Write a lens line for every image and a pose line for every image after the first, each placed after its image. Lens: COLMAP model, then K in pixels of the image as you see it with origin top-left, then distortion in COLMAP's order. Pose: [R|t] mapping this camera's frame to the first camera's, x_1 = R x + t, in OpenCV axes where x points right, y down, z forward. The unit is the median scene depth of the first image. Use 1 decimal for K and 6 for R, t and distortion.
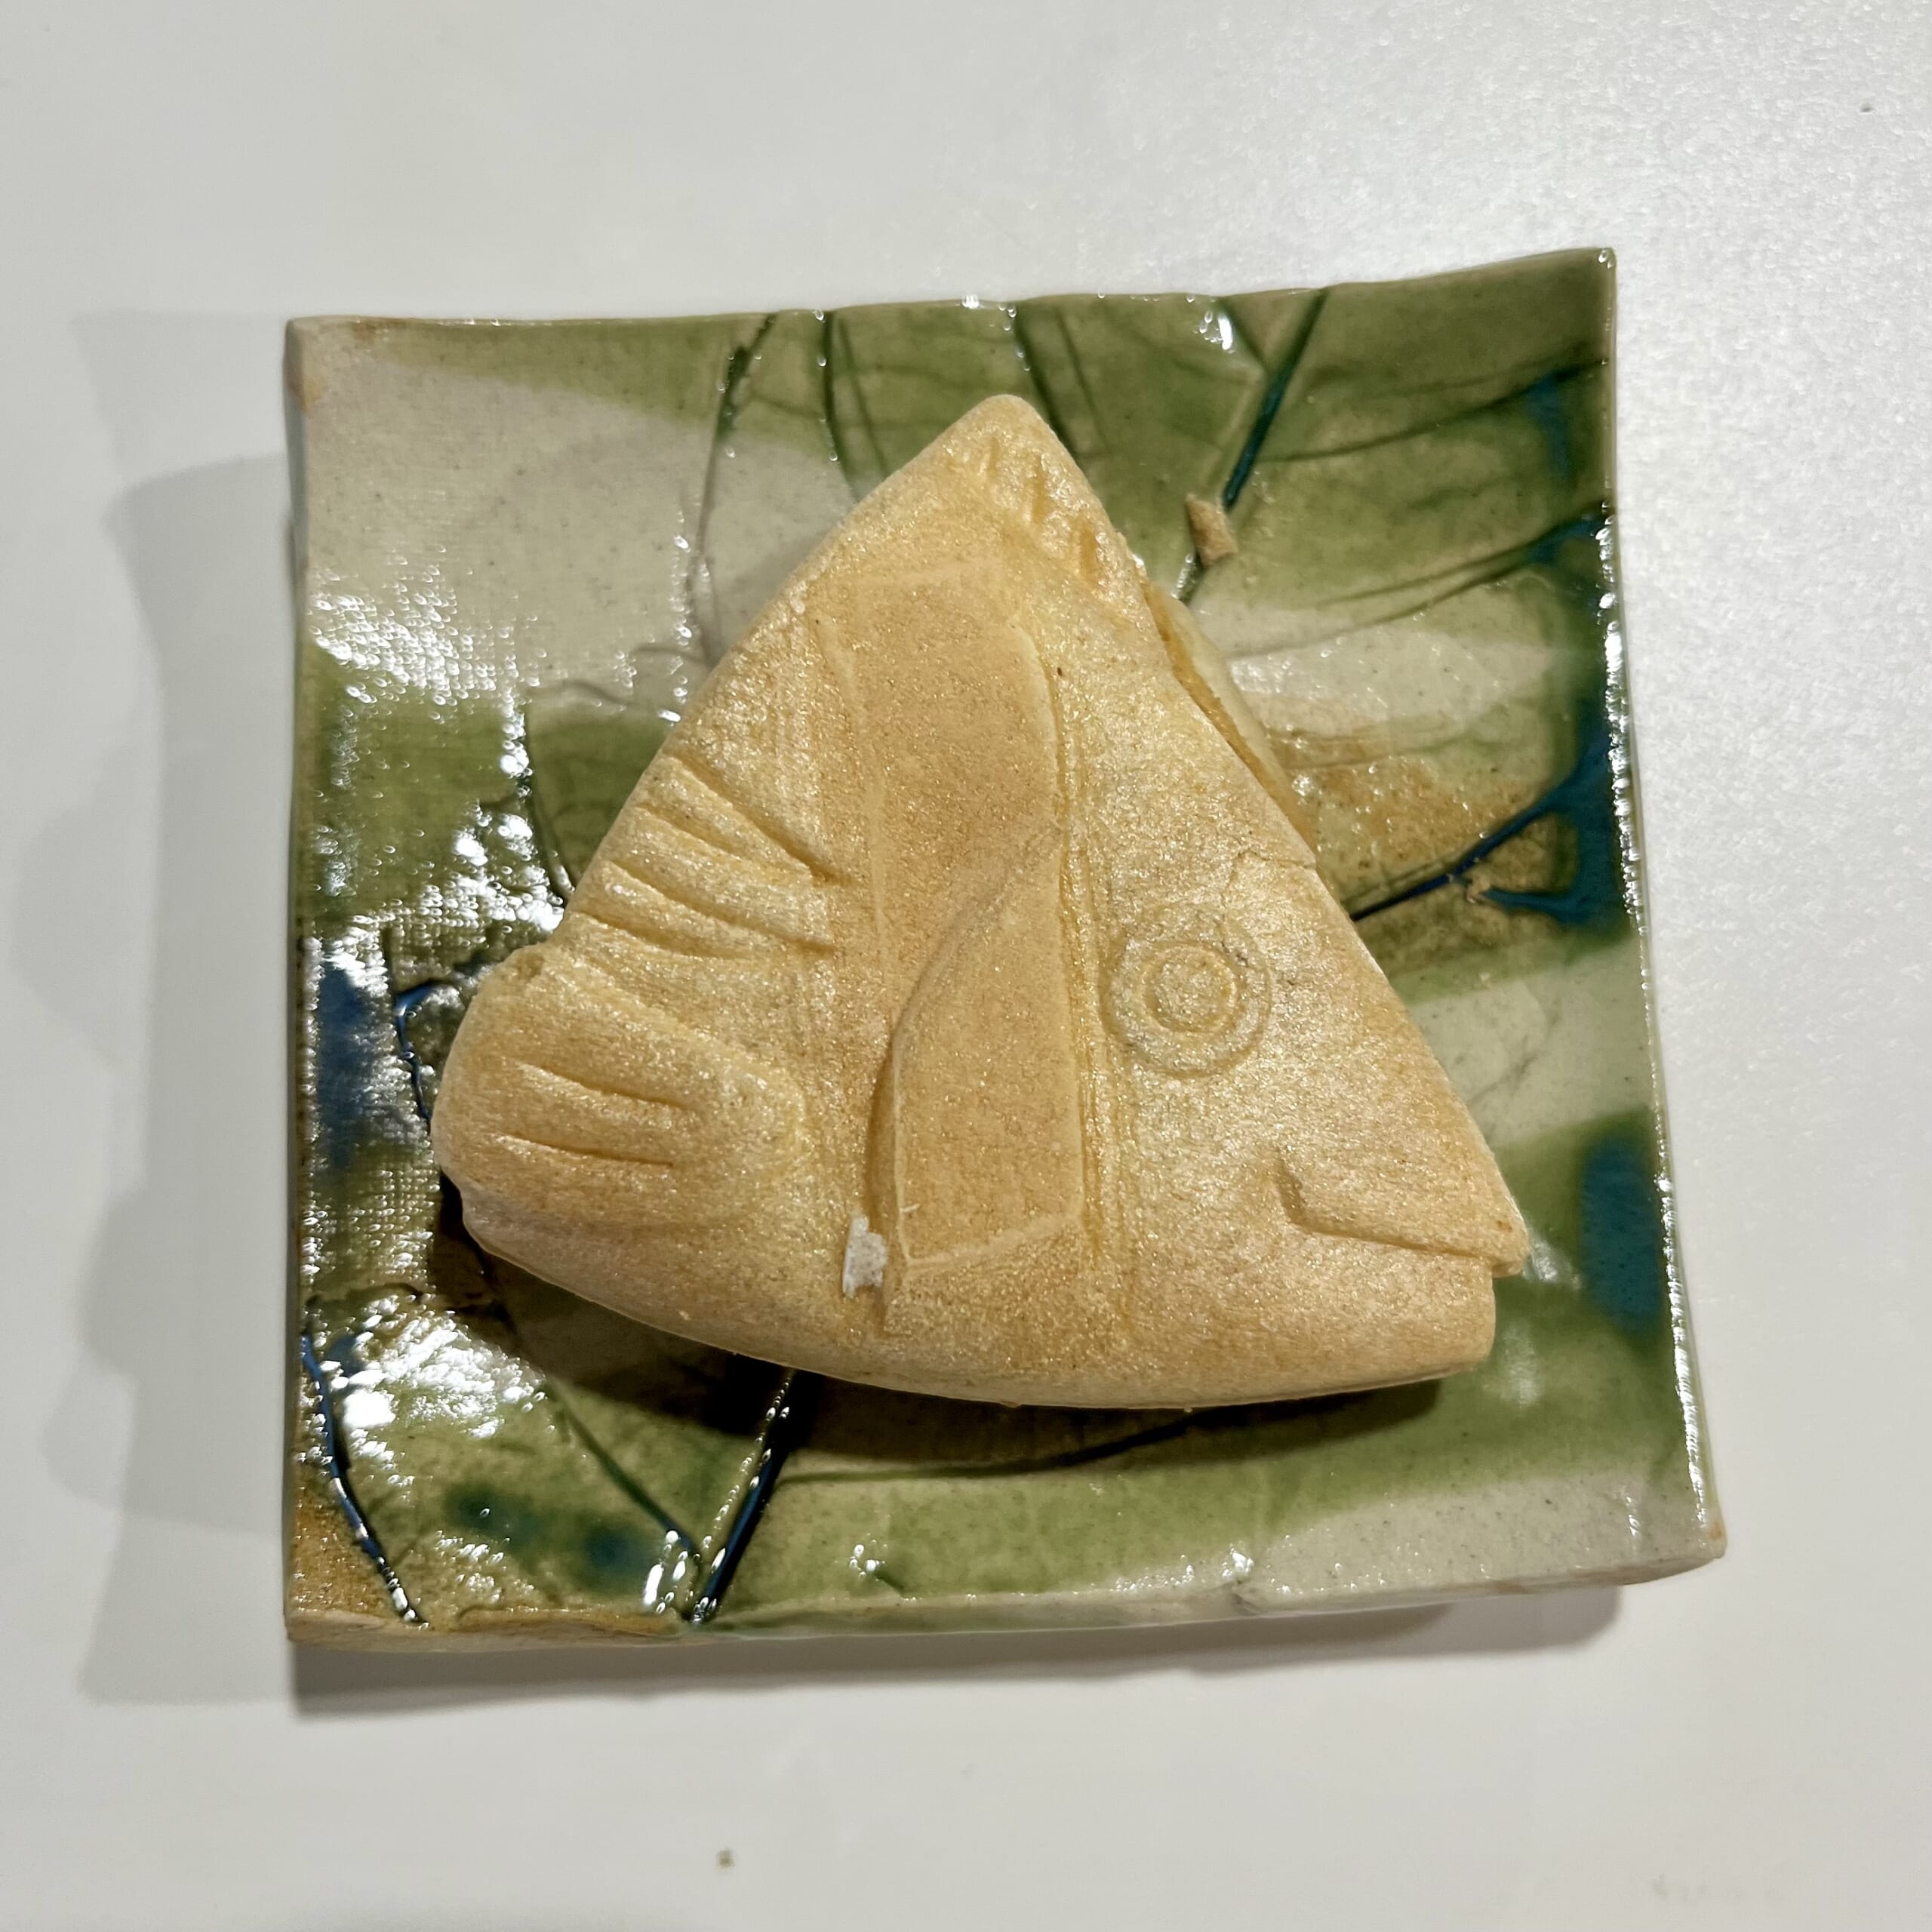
lens RADIAL K [[2882.7, 0, 936.4], [0, 2882.7, 960.7], [0, 0, 1]] dist [0.002880, -0.174044]
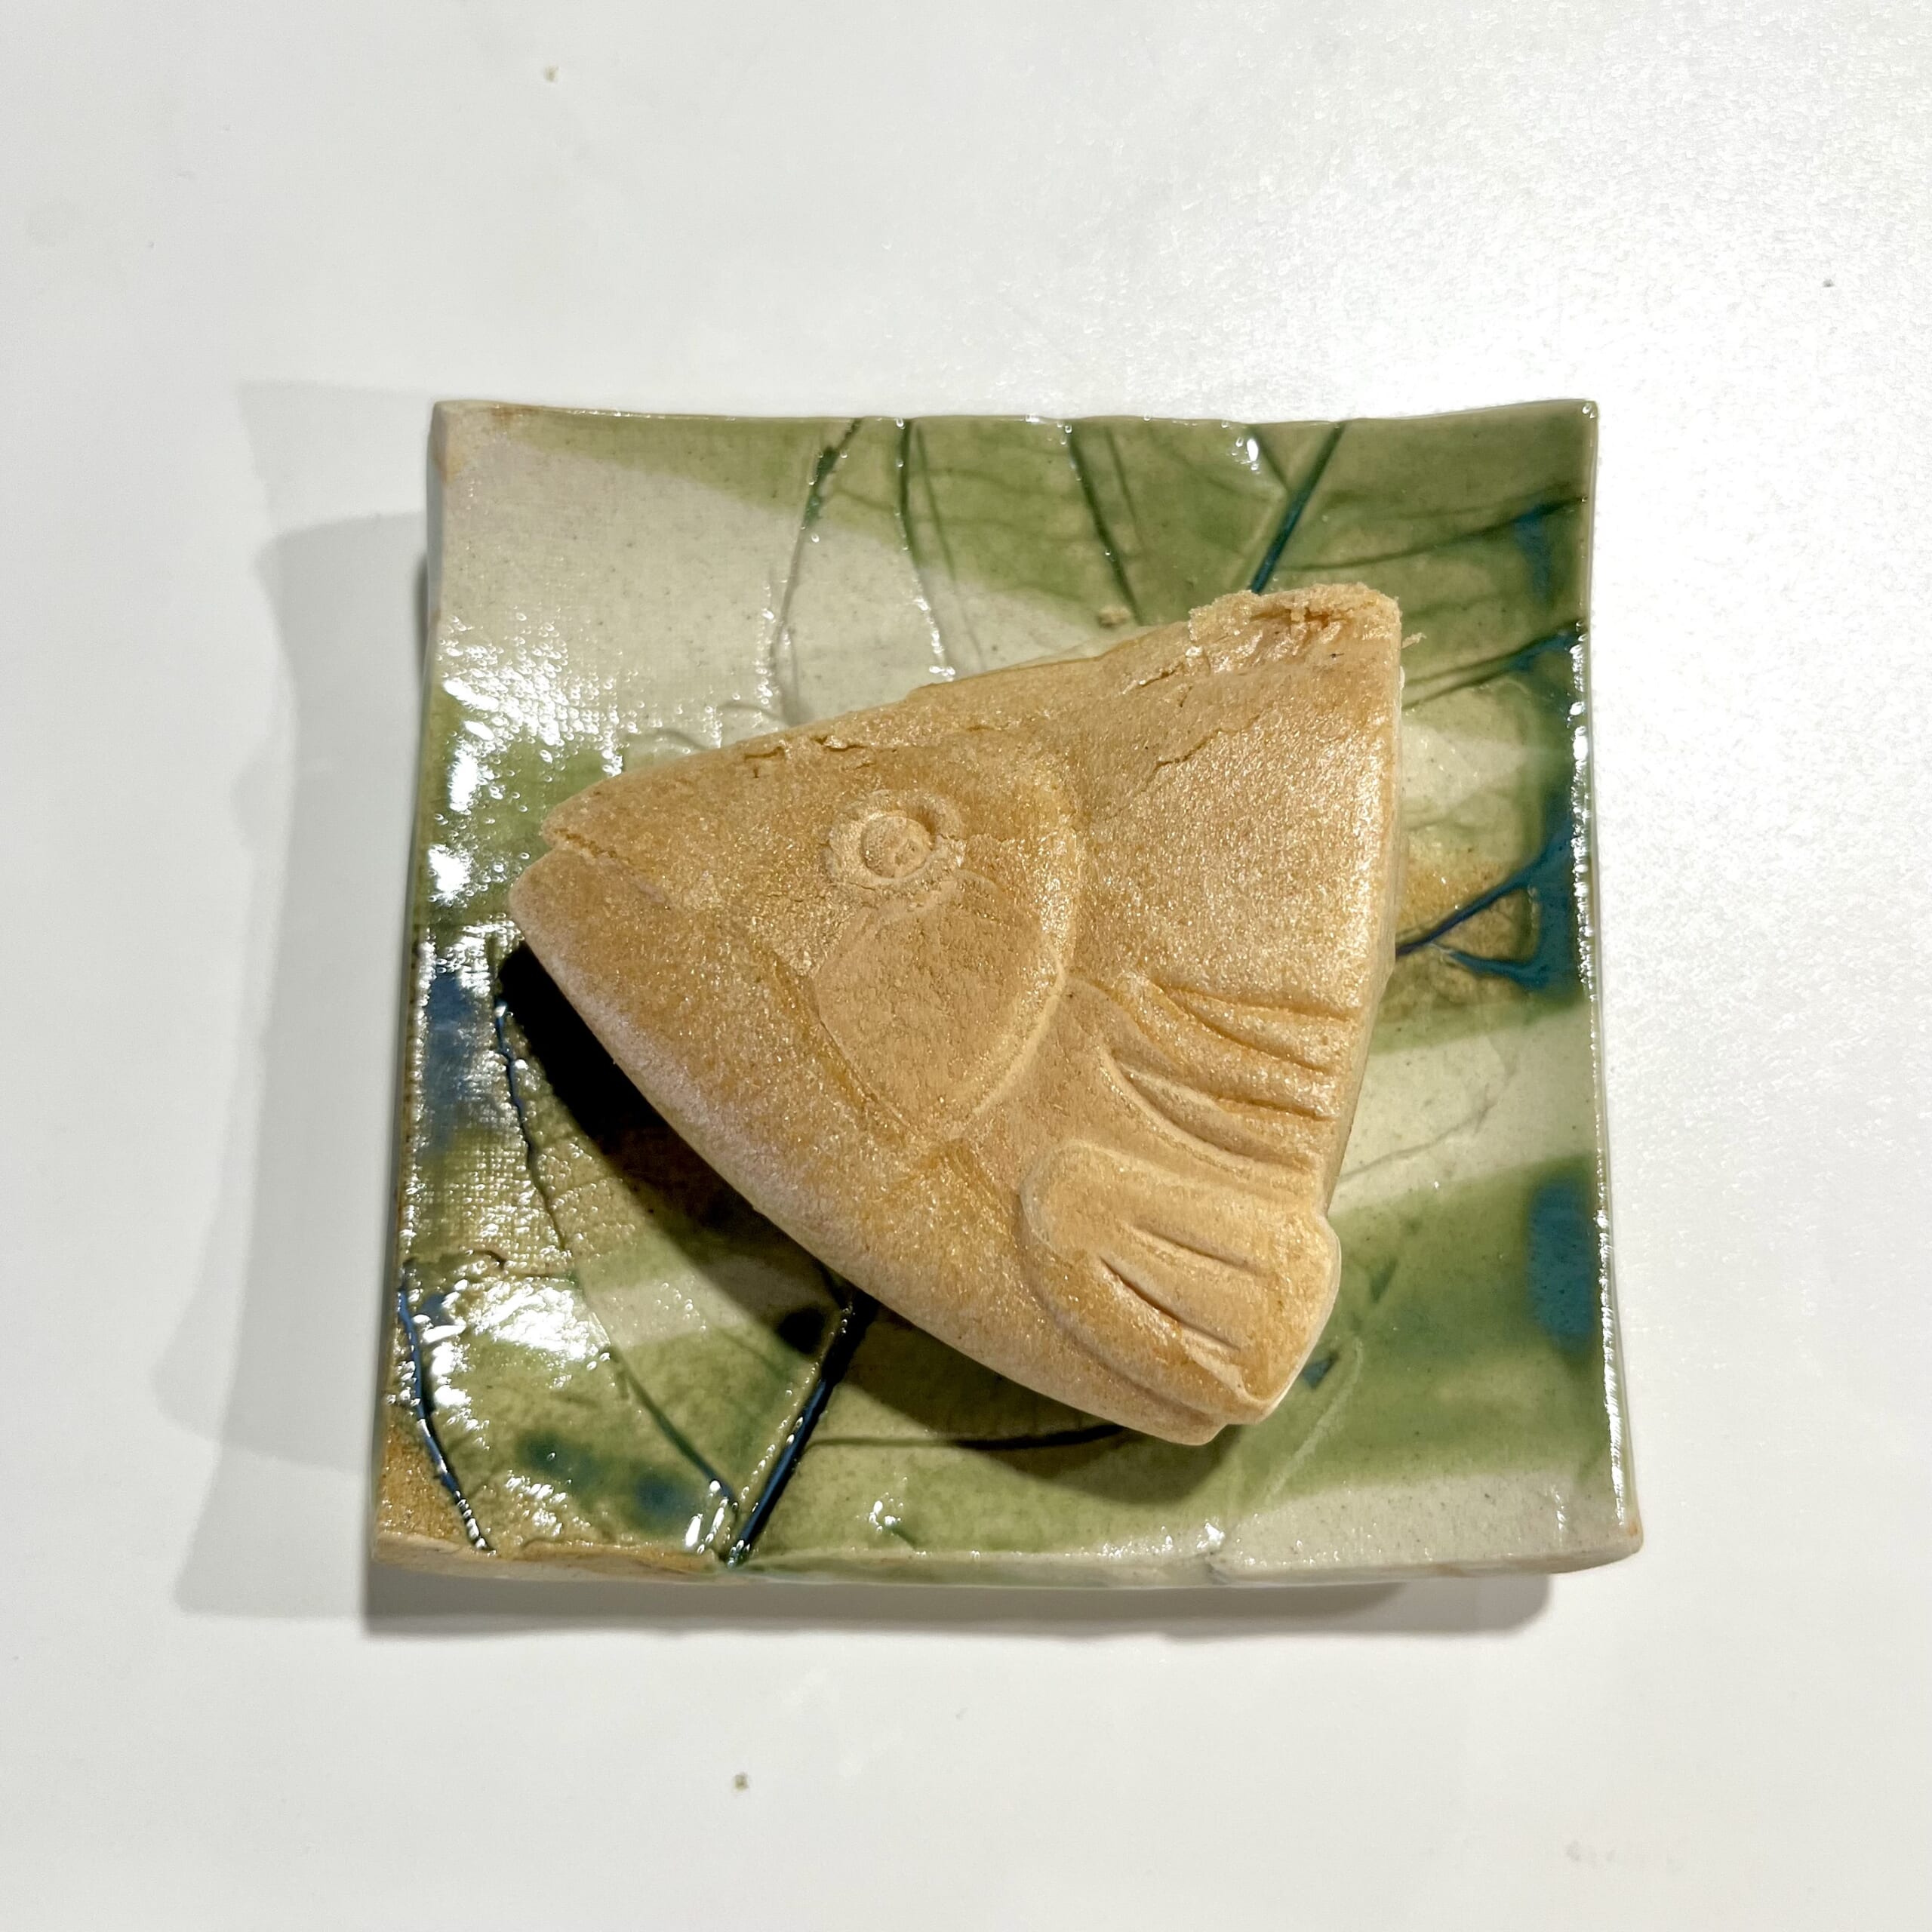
lens RADIAL K [[2986.9, 0, 904.9], [0, 2986.9, 899.7], [0, 0, 1]] dist [0.050586, -0.446613]
pose [[0.998596, 0.052501, -0.007015, -0.020384], [-0.052687, 0.998172, -0.029605, 0.000133], [0.005448, 0.029933, 0.999537, -0.182120]]
